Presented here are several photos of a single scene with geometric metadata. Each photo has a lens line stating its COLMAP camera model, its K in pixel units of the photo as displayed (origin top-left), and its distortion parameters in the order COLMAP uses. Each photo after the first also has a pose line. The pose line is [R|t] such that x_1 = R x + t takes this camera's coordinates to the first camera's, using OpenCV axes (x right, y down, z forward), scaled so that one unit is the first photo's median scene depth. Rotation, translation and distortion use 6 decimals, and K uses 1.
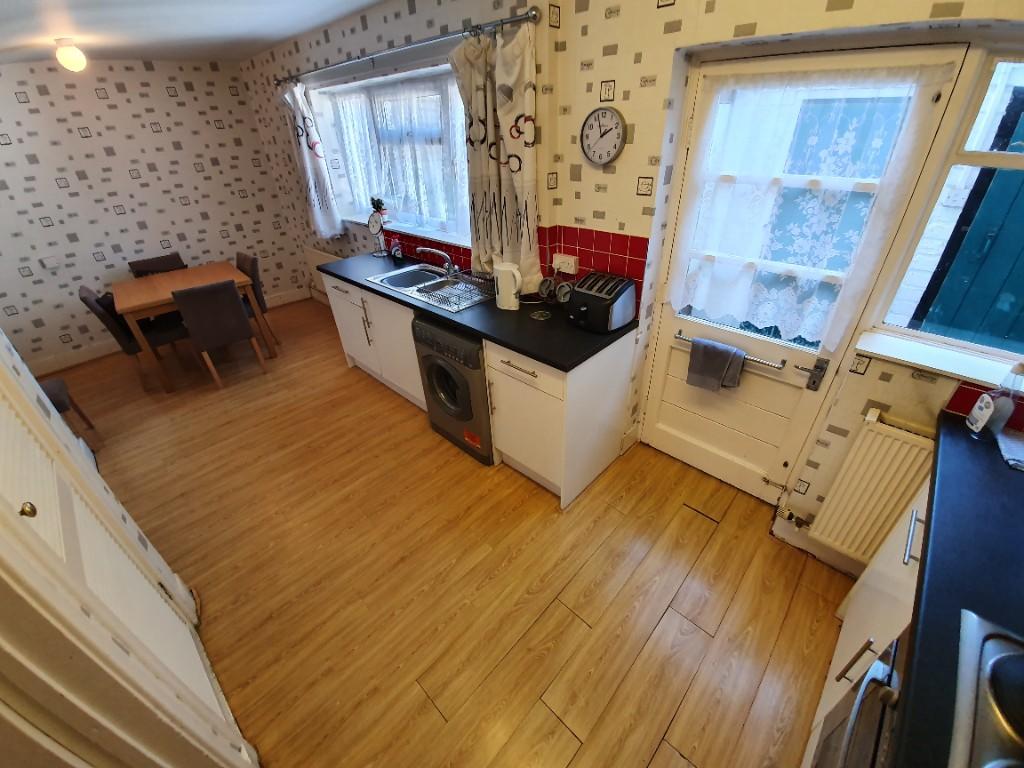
lens RADIAL K [[404.5, 0, 518.3], [0, 404.5, 374.8], [0, 0, 1]] dist [0.008866, -0.013368]
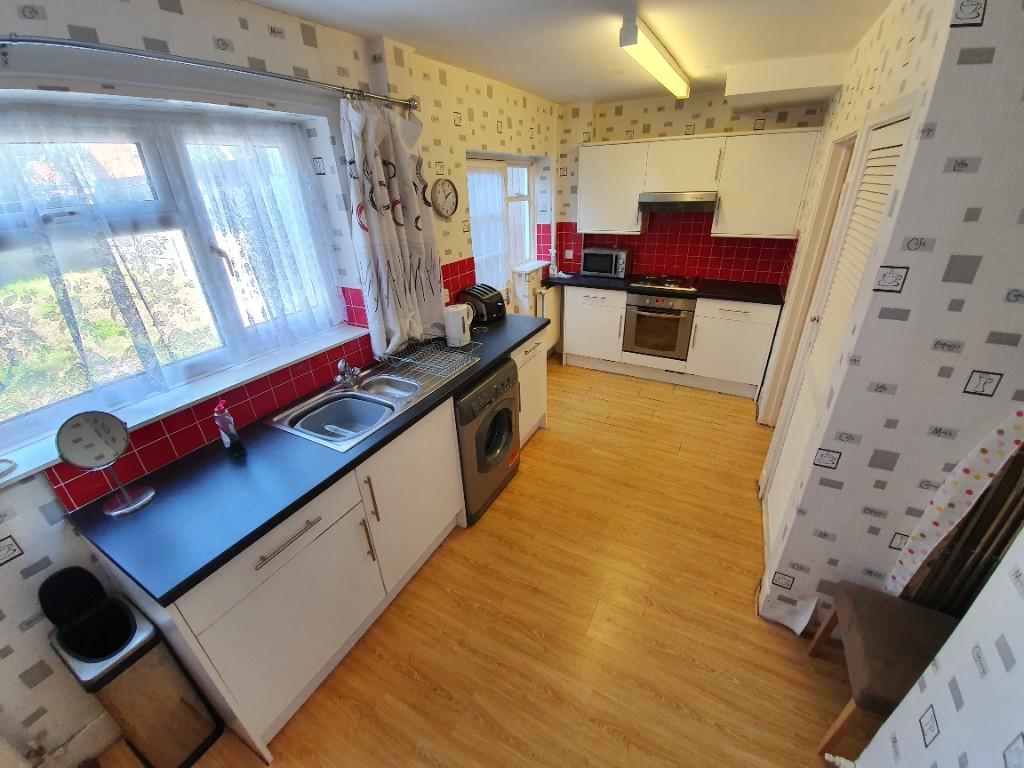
lens RADIAL K [[404.5, 0, 518.3], [0, 404.5, 374.8], [0, 0, 1]] dist [0.008866, -0.013368]
pose [[-0.262485, -0.379892, 0.887008, -1.353761], [0.537008, 0.706225, 0.461377, -0.667423], [-0.801701, 0.597435, 0.018632, 1.137822]]
